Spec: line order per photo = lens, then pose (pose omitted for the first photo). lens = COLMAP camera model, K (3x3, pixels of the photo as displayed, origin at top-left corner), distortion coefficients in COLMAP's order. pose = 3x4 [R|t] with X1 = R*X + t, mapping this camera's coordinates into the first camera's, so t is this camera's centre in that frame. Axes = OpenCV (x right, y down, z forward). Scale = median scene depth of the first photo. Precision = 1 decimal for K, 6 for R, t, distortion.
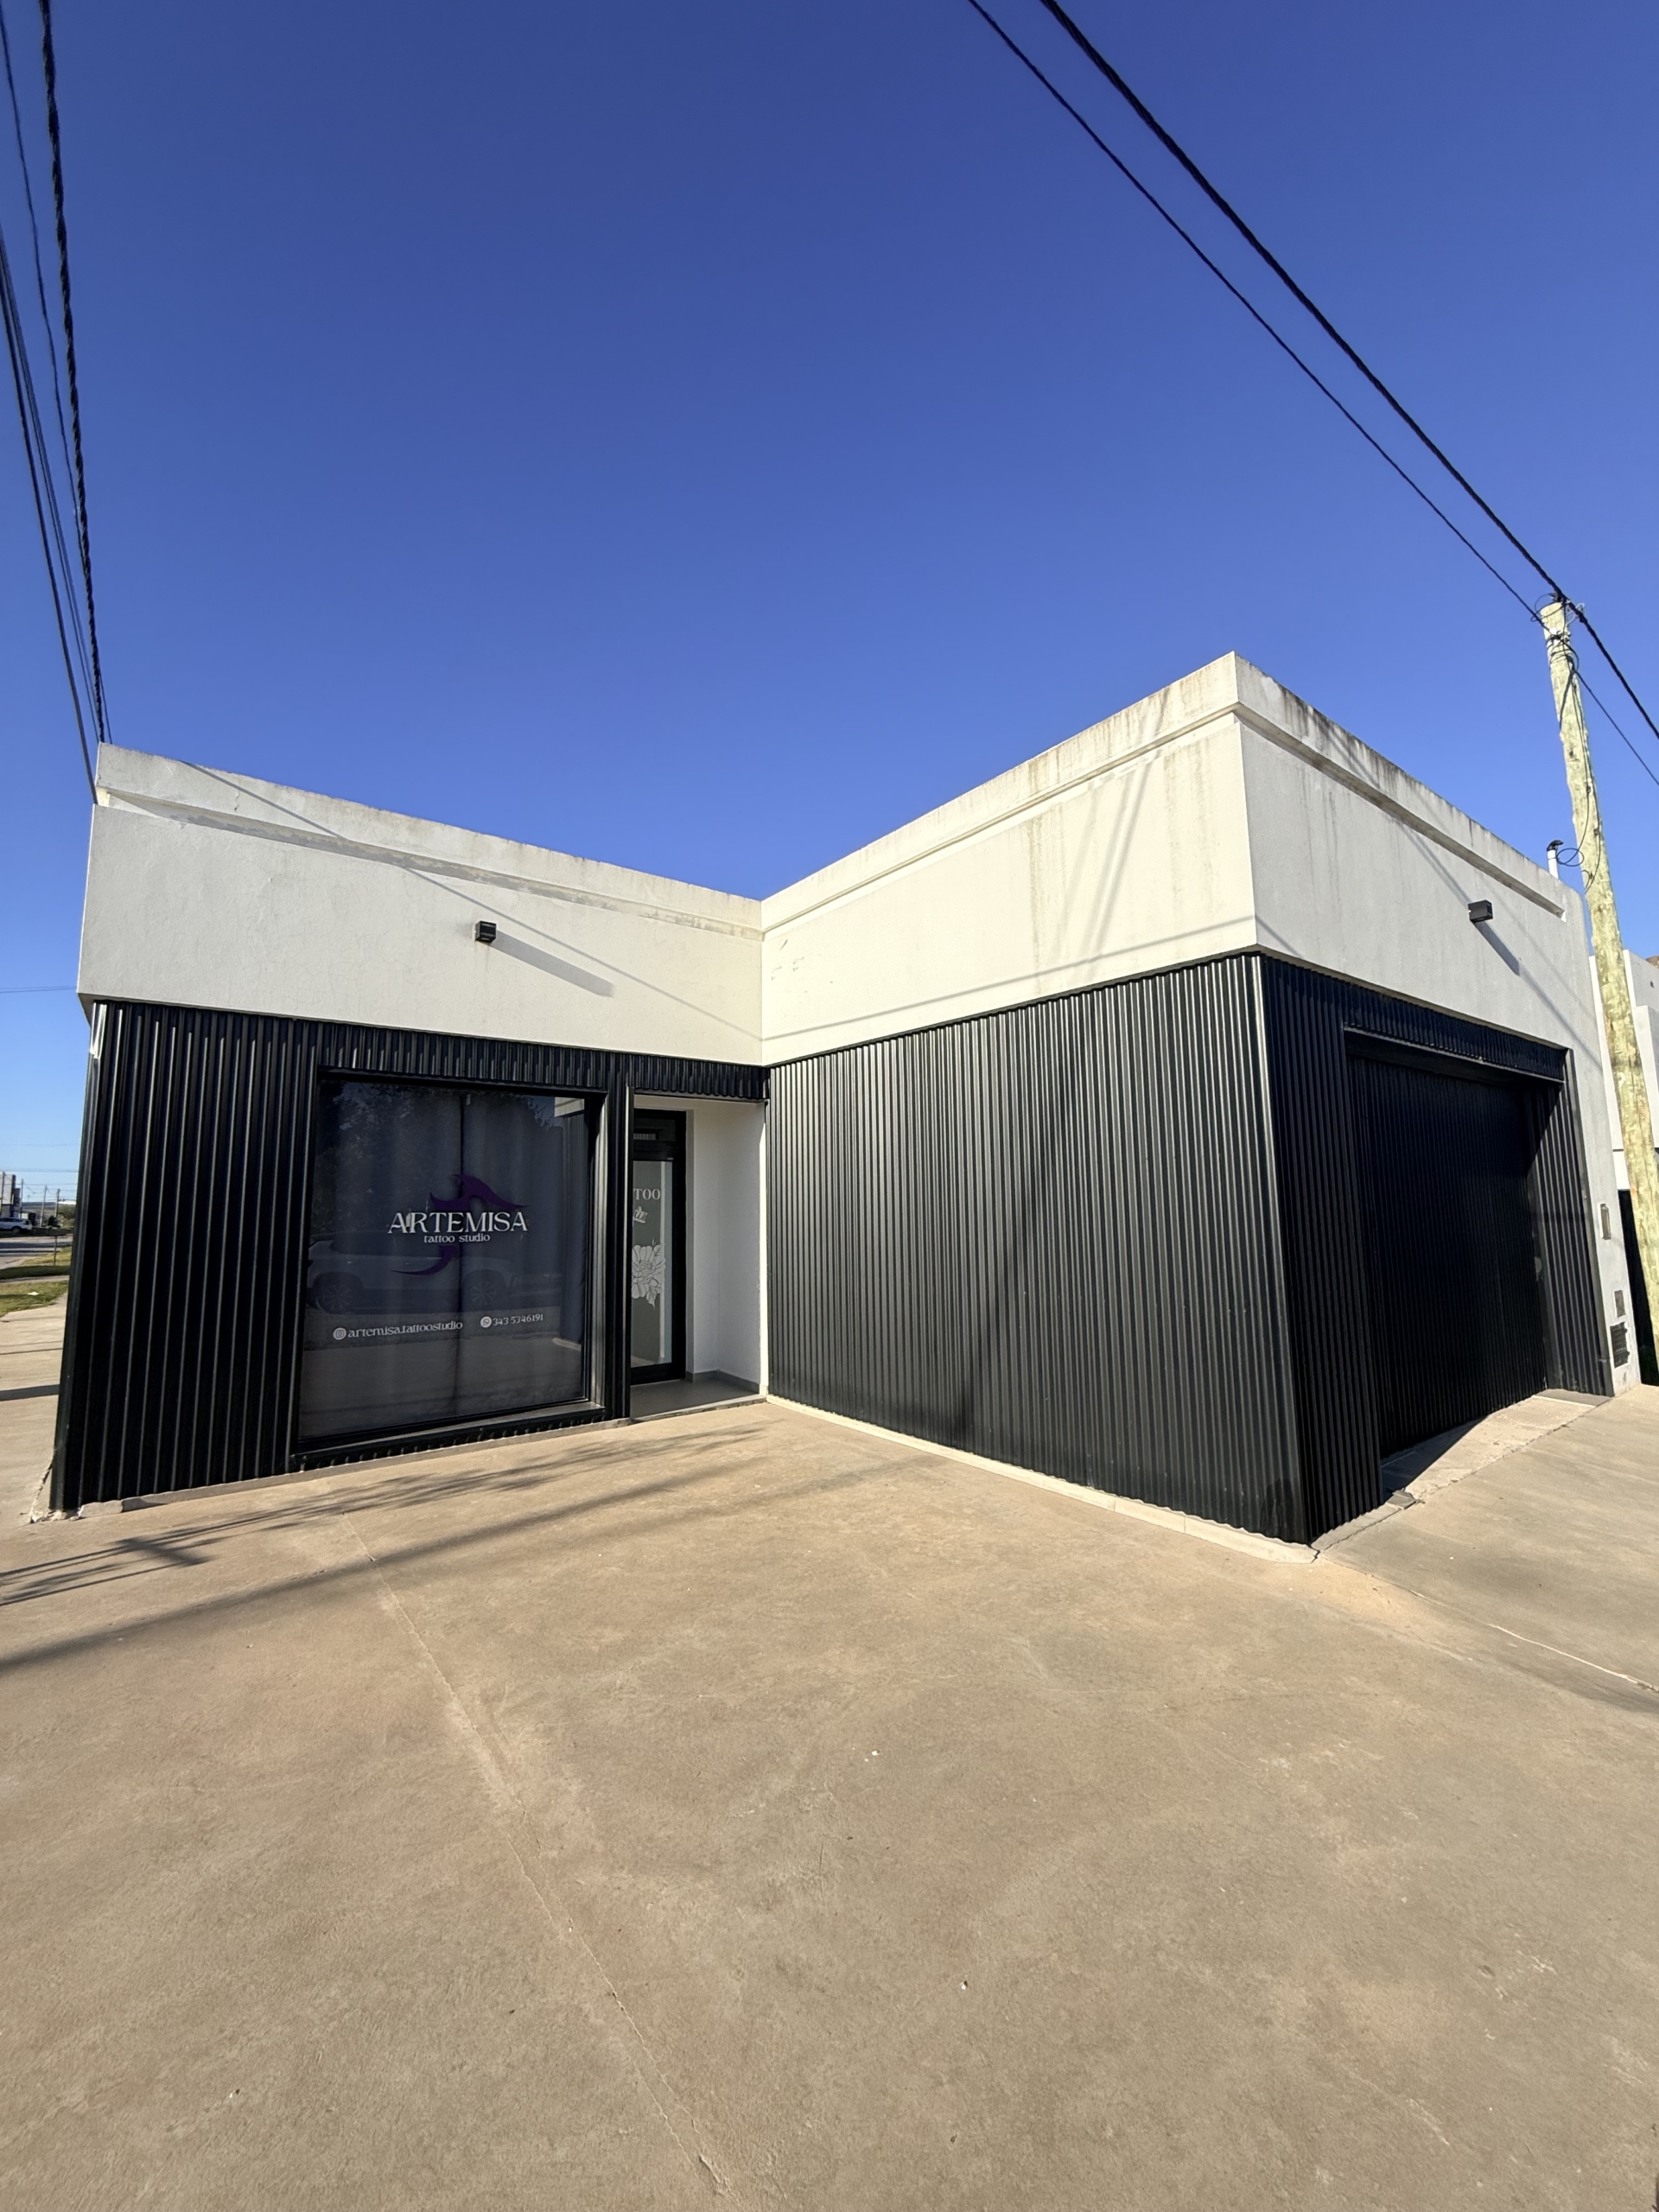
lens RADIAL K [[877.3, 0, 829.5], [0, 877.3, 1106.0], [0, 0, 1]] dist [-0.000825, -0.000225]
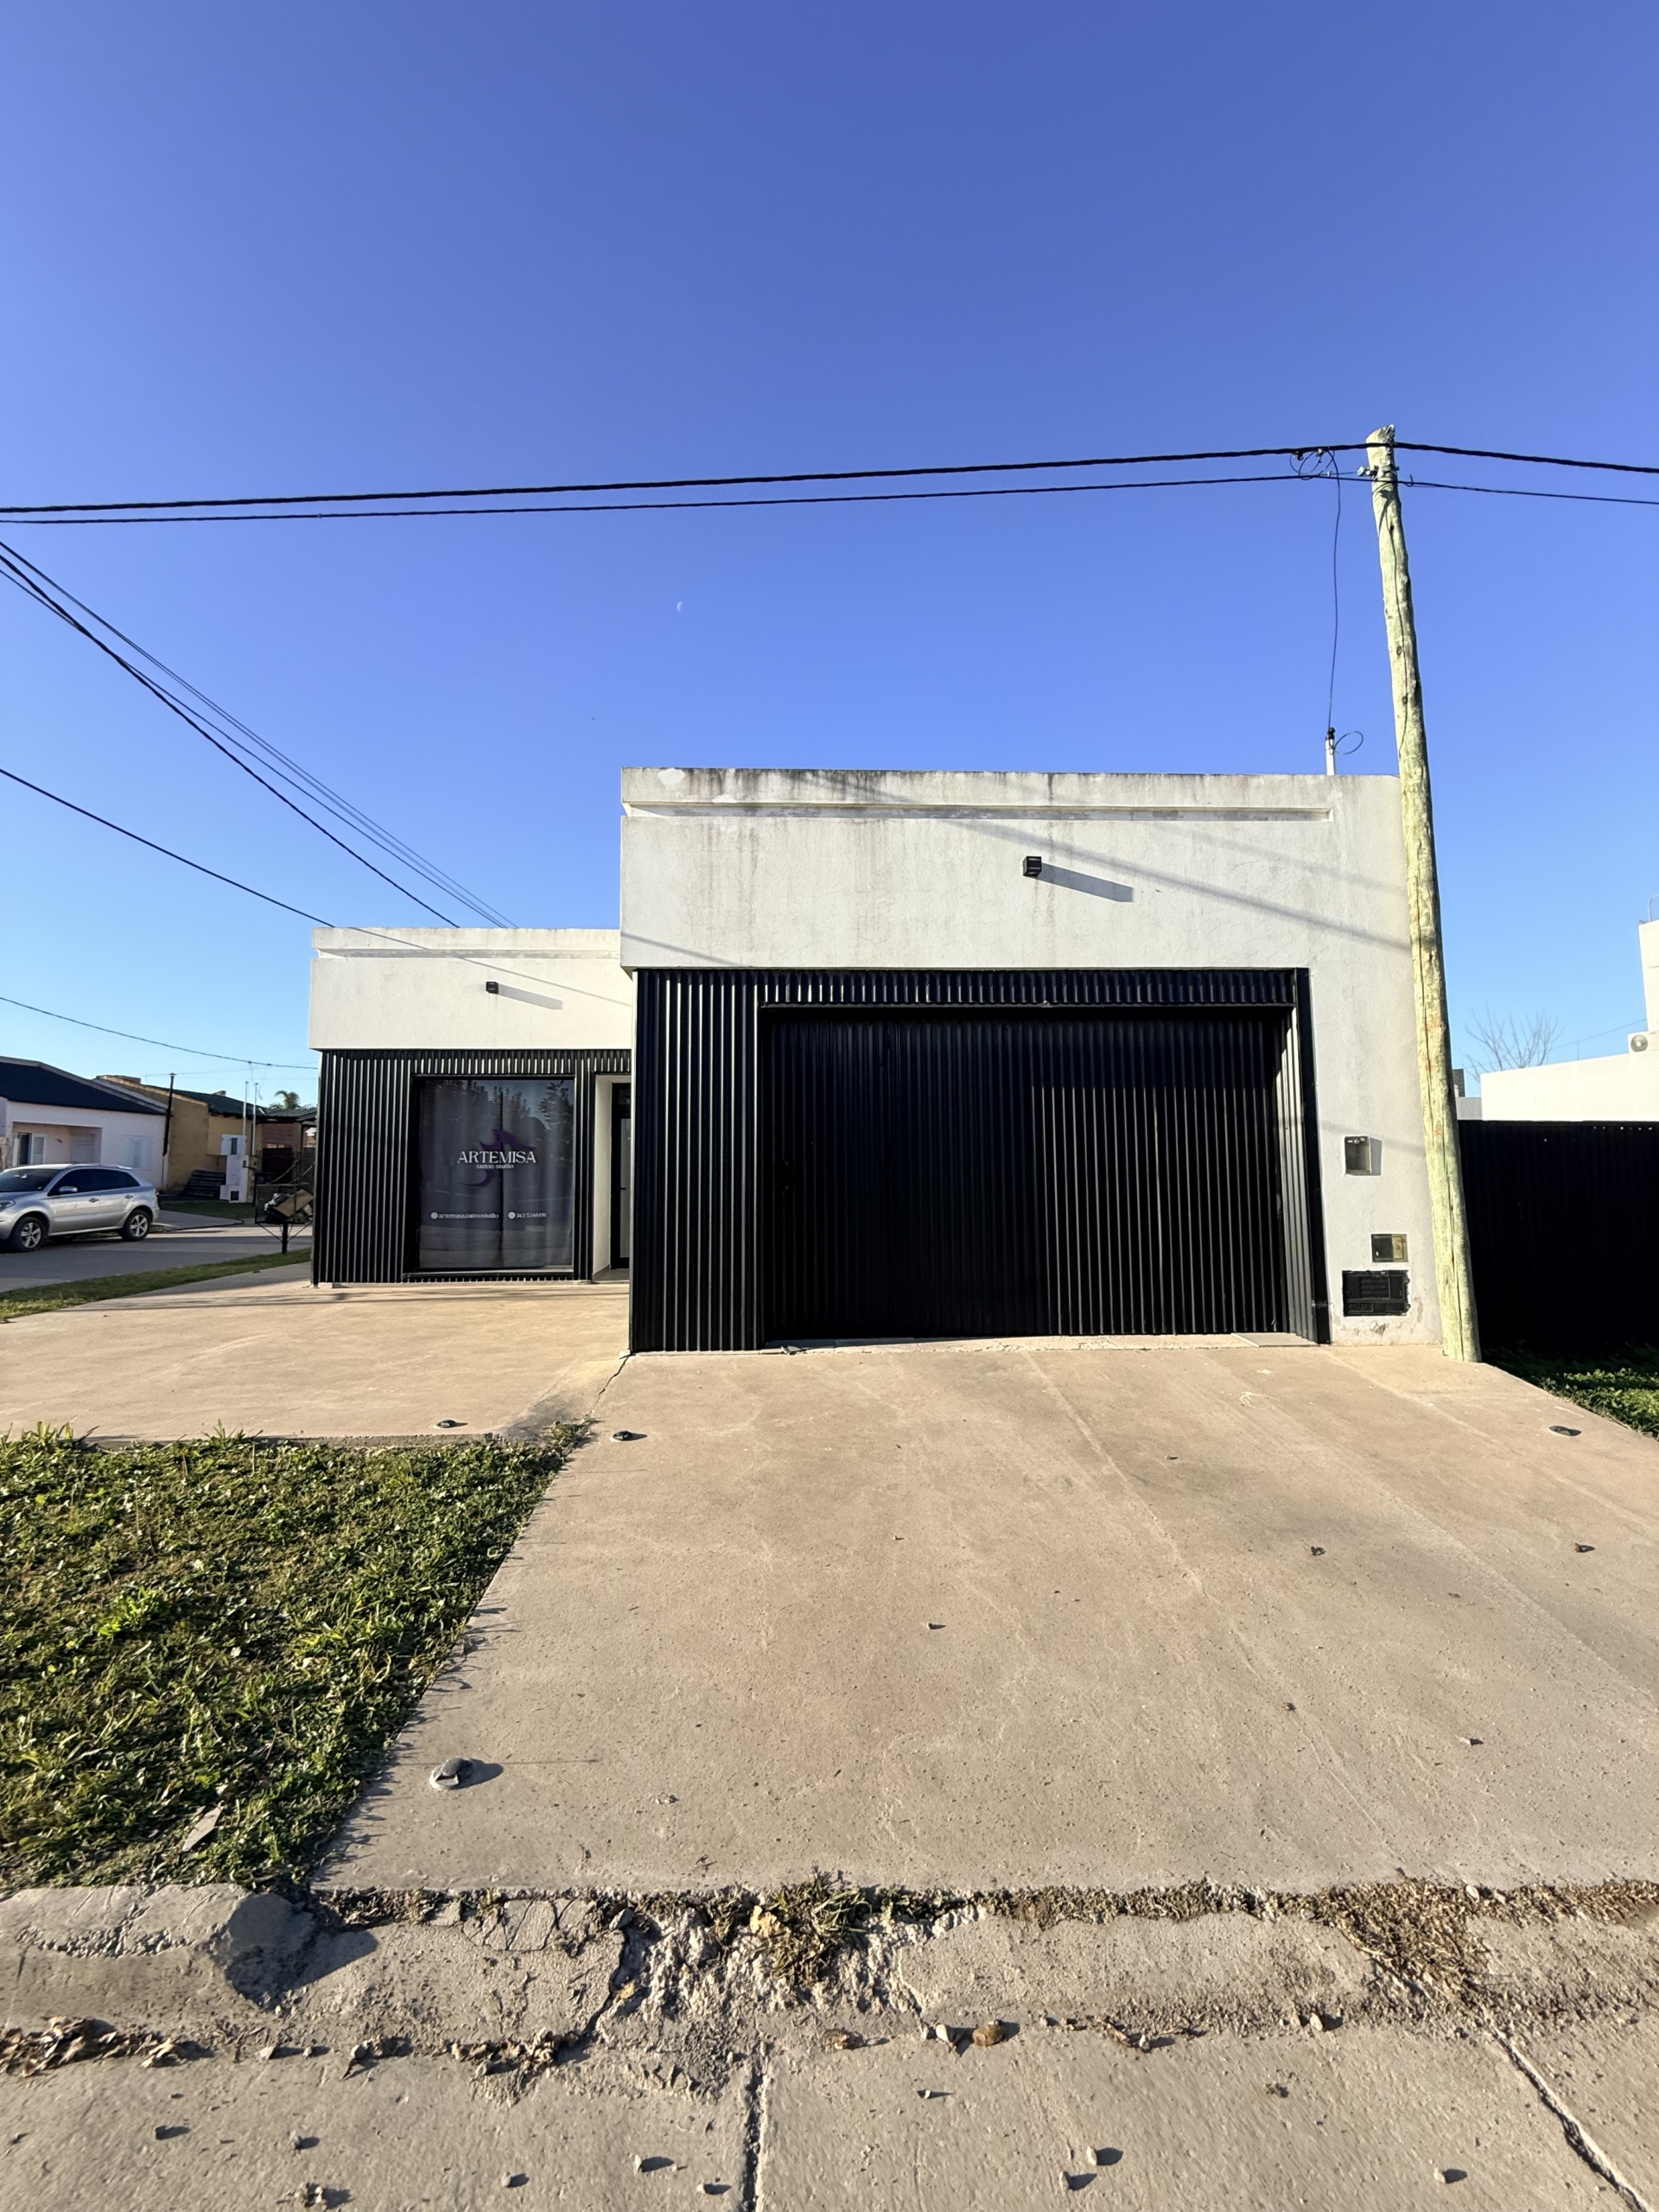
lens RADIAL K [[876.2, 0, 828.8], [0, 876.2, 1095.8], [0, 0, 1]] dist [0.000478, -0.000109]
pose [[0.813841, -0.037095, -0.579902, 1.211009], [0.061094, 0.997892, 0.021908, 0.015668], [0.577867, -0.053258, 0.814392, -0.019867]]
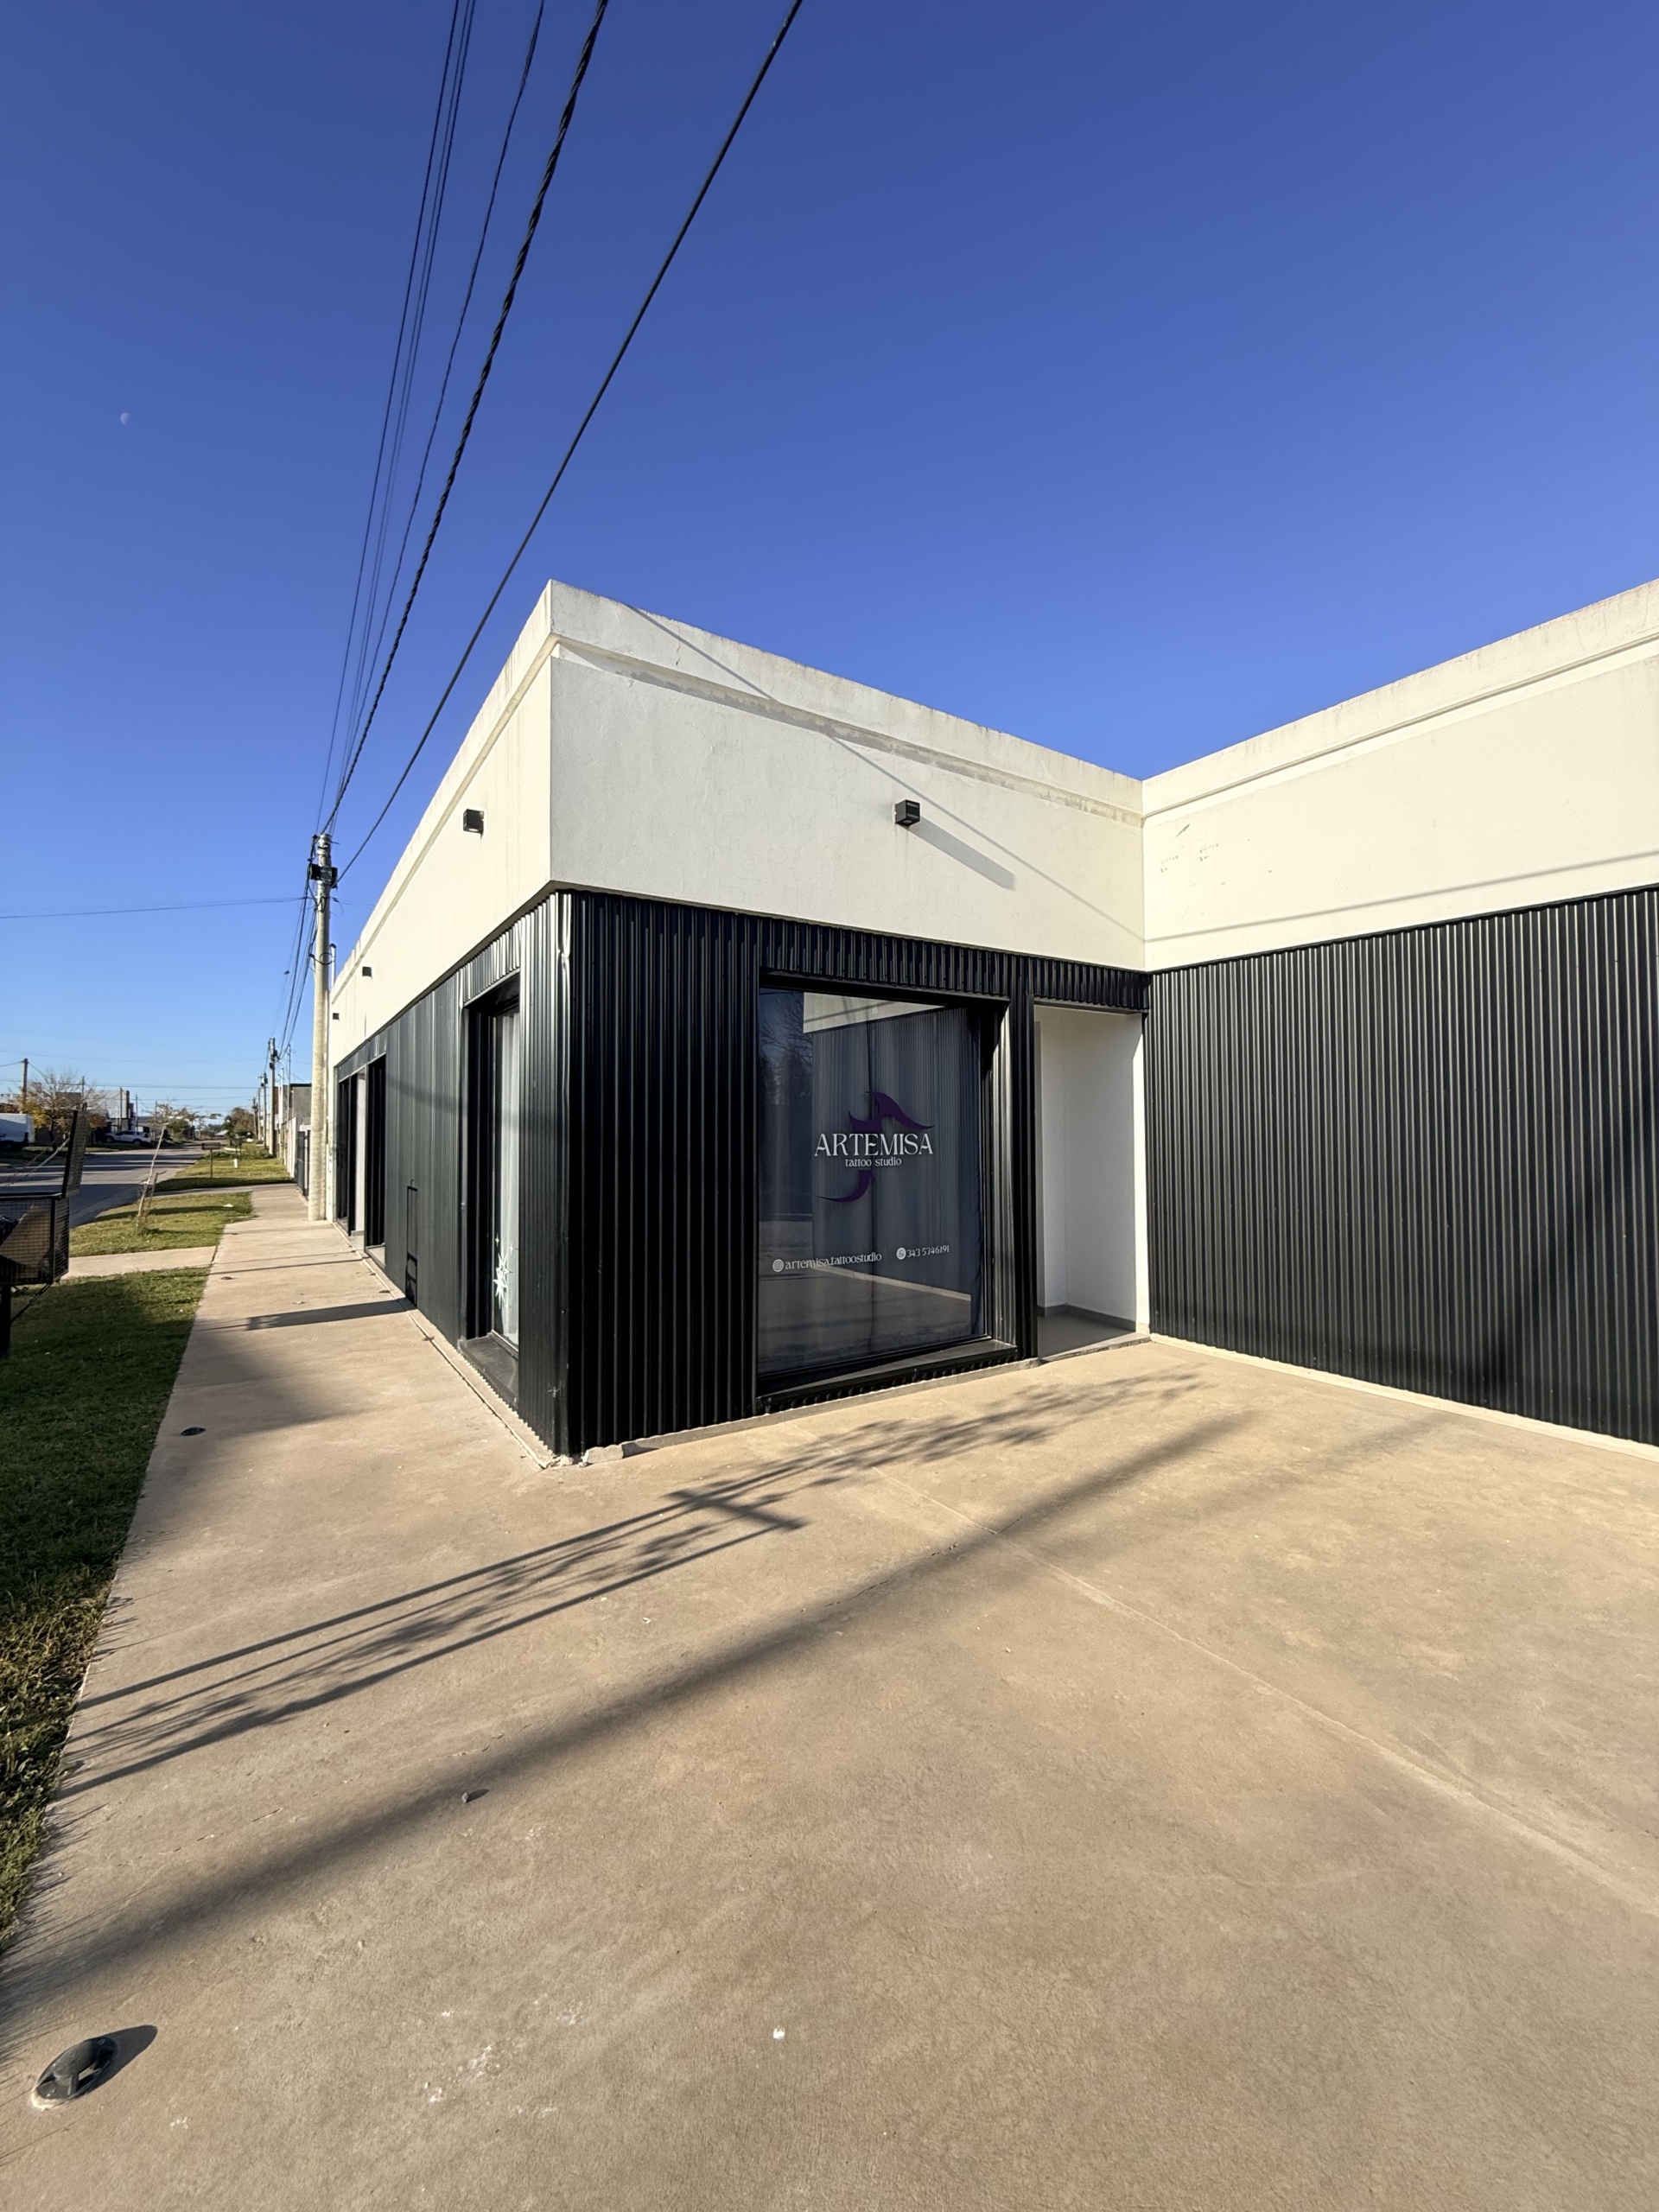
lens RADIAL K [[878.9, 0, 829.5], [0, 878.9, 1106.0], [0, 0, 1]] dist [0.003605, 0.000066]
pose [[0.997829, 0.006281, -0.065565, -0.444801], [-0.000246, 0.995792, 0.091639, 0.011519], [0.065865, -0.091423, 0.993632, 0.113126]]
